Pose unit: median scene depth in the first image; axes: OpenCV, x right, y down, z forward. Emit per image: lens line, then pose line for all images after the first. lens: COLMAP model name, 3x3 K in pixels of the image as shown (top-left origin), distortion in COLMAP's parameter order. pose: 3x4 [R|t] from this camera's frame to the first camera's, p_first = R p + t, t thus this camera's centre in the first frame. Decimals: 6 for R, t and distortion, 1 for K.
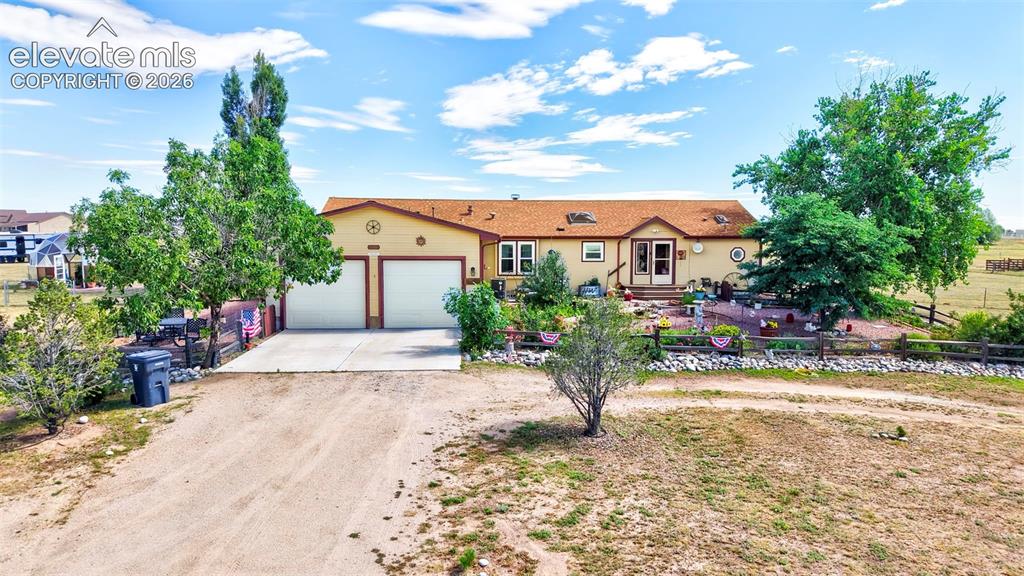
lens RADIAL K [[678.8, 0, 512.0], [0, 678.8, 288.0], [0, 0, 1]] dist [0.023468, -0.022818]
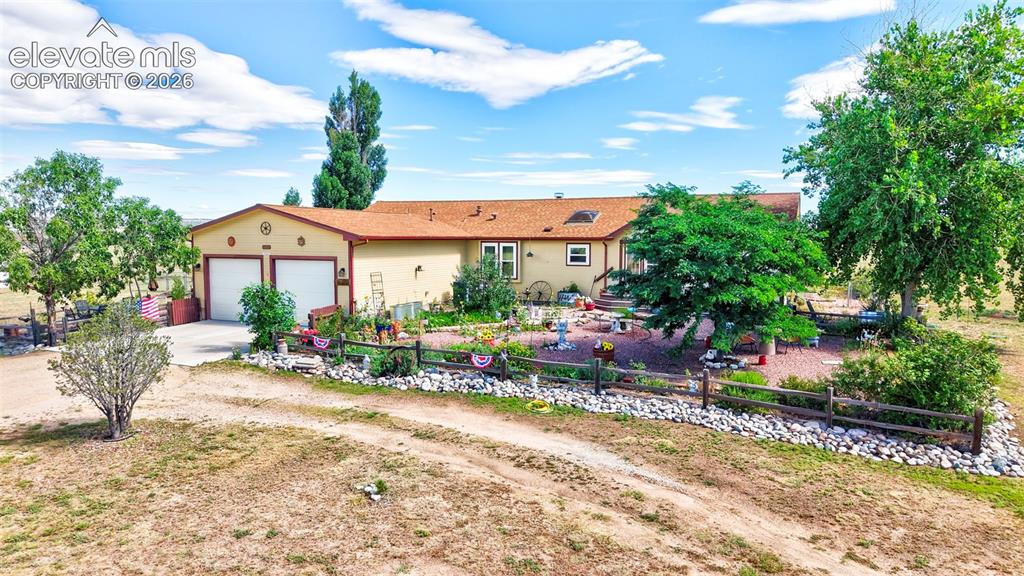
lens RADIAL K [[678.8, 0, 512.0], [0, 678.8, 288.0], [0, 0, 1]] dist [0.023468, -0.022818]
pose [[0.892783, 0.035054, -0.449122, 0.508624], [-0.035923, 0.999333, 0.006590, -0.013740], [0.449053, 0.010250, 0.893446, 0.179037]]
